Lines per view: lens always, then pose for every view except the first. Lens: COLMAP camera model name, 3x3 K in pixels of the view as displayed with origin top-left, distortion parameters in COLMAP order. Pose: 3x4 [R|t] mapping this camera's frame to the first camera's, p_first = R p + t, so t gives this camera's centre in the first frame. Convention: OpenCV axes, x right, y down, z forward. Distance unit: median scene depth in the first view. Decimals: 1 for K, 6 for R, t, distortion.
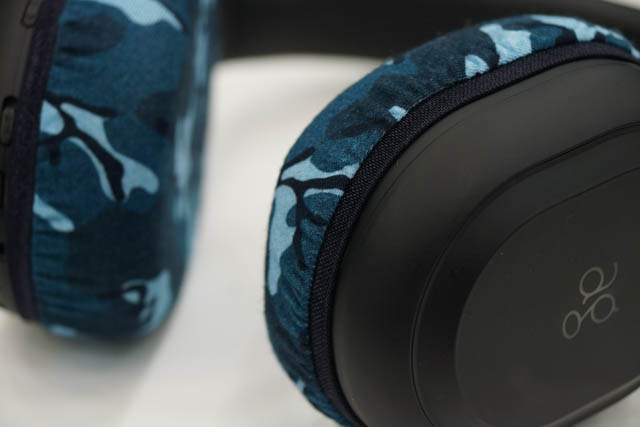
lens RADIAL K [[1847.0, 0, 320.0], [0, 1847.0, 213.5], [0, 0, 1]] dist [0.403541, -0.691234]
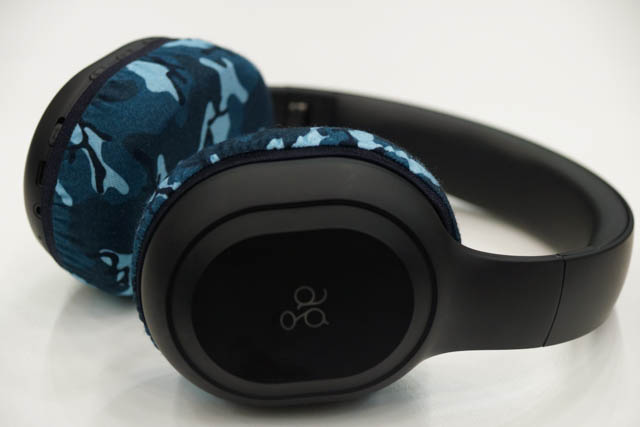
lens RADIAL K [[1847.0, 0, 320.0], [0, 1847.0, 213.5], [0, 0, 1]] dist [0.403541, -0.691234]
pose [[0.877888, 0.213127, -0.428824, 0.736732], [-0.263826, 0.962595, -0.061692, 0.057653], [0.399636, 0.167293, 0.901279, -0.342862]]
